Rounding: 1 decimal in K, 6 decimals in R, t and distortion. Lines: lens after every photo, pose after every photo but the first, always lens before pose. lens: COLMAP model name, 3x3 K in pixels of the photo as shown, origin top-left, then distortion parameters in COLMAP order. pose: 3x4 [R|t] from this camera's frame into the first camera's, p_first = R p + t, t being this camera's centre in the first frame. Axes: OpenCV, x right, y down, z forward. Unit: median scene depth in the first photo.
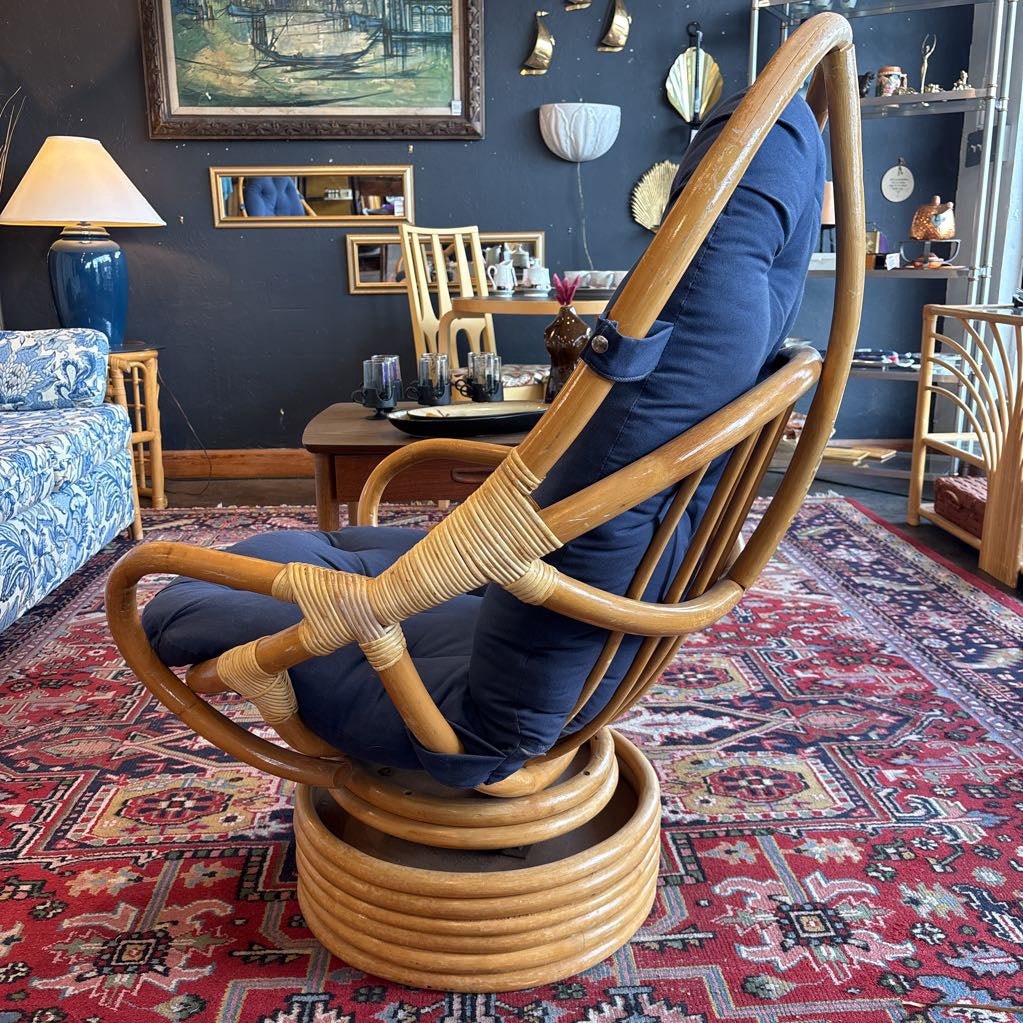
lens RADIAL K [[1052.0, 0, 513.1], [0, 1052.0, 512.3], [0, 0, 1]] dist [0.021690, 0.000000]
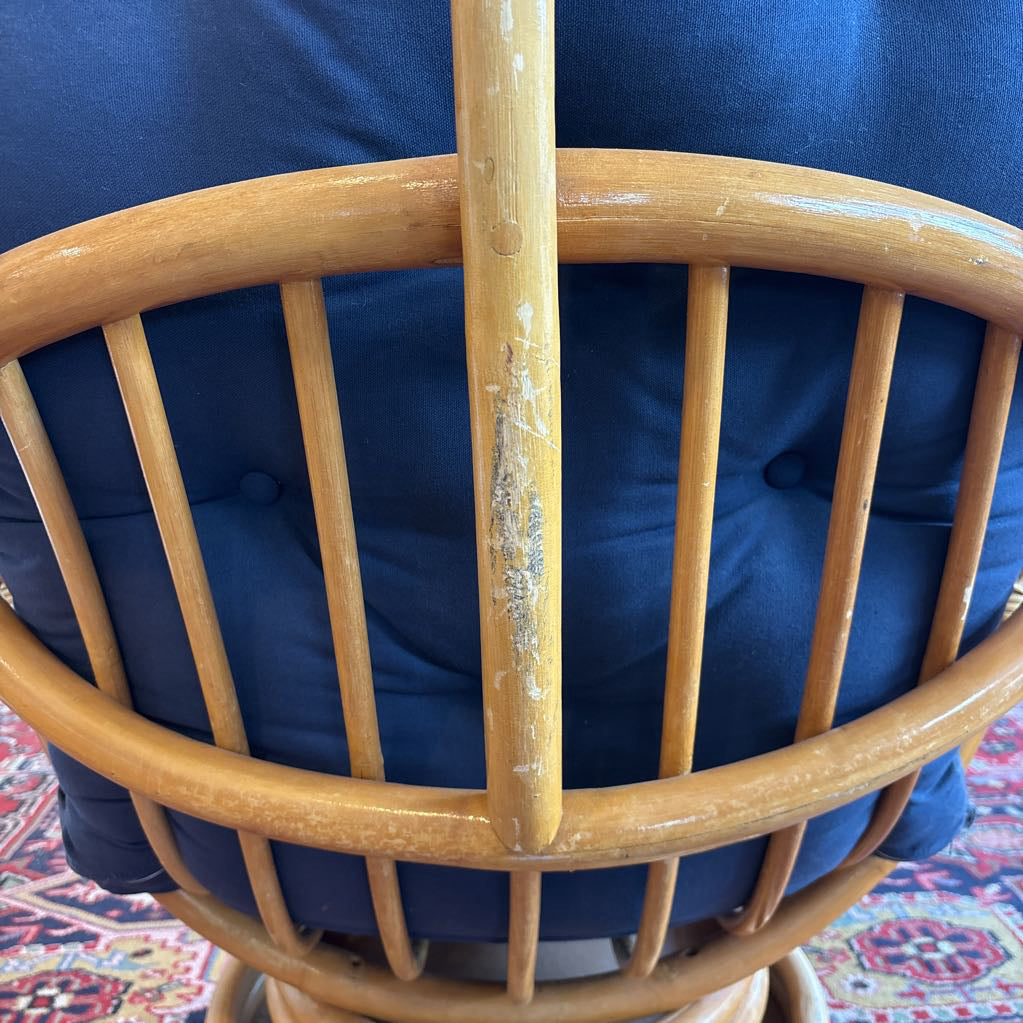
lens RADIAL K [[1052.0, 0, 512.1], [0, 1052.0, 542.6], [0, 0, 1]] dist [0.021690, 0.000000]
pose [[0.999891, -0.014488, 0.002992, -0.028474], [0.014575, 0.999406, -0.031237, 0.019703], [-0.002537, 0.031278, 0.999508, 0.333783]]
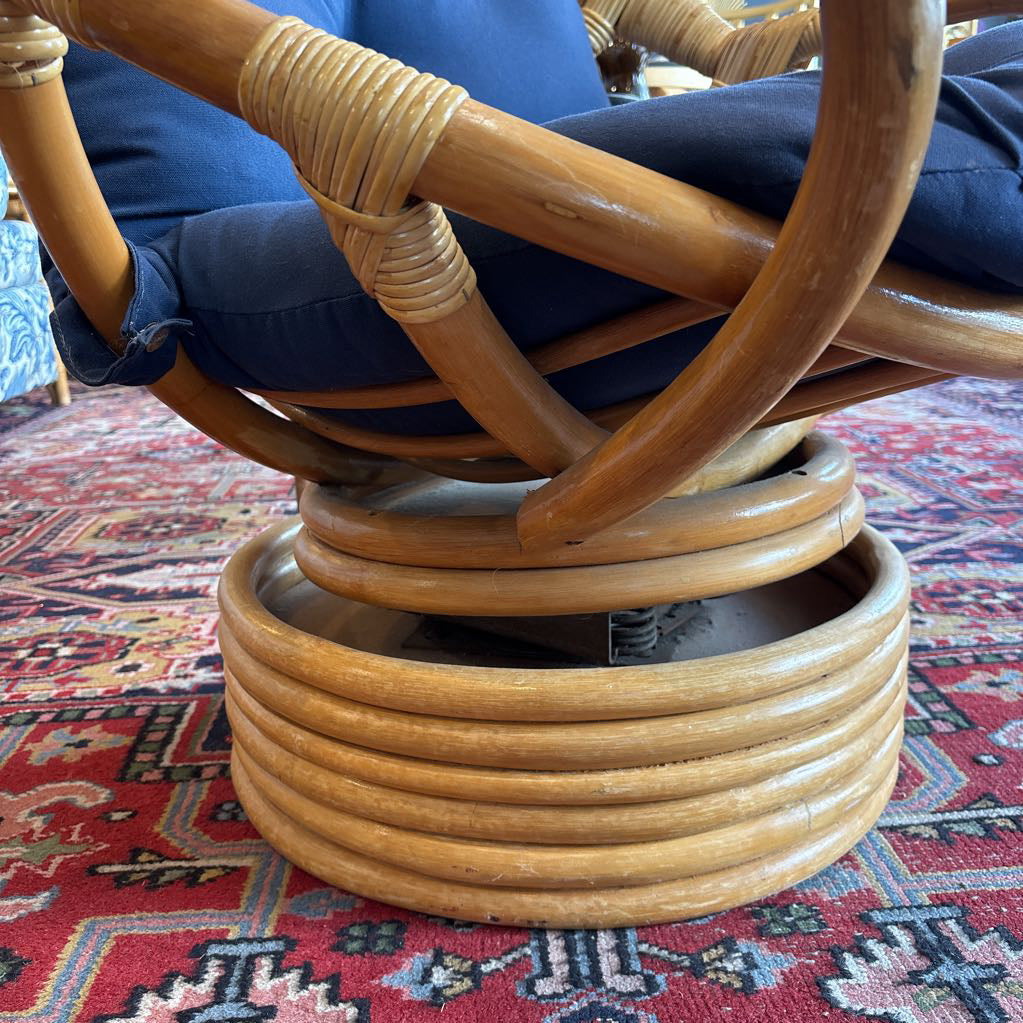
lens RADIAL K [[1052.0, 0, 509.5], [0, 1052.0, 521.3], [0, 0, 1]] dist [0.021690, 0.000000]
pose [[0.999585, -0.028643, 0.003219, -0.050320], [0.028540, 0.999185, 0.028538, 0.187228], [-0.004033, -0.028434, 0.999588, 0.385756]]
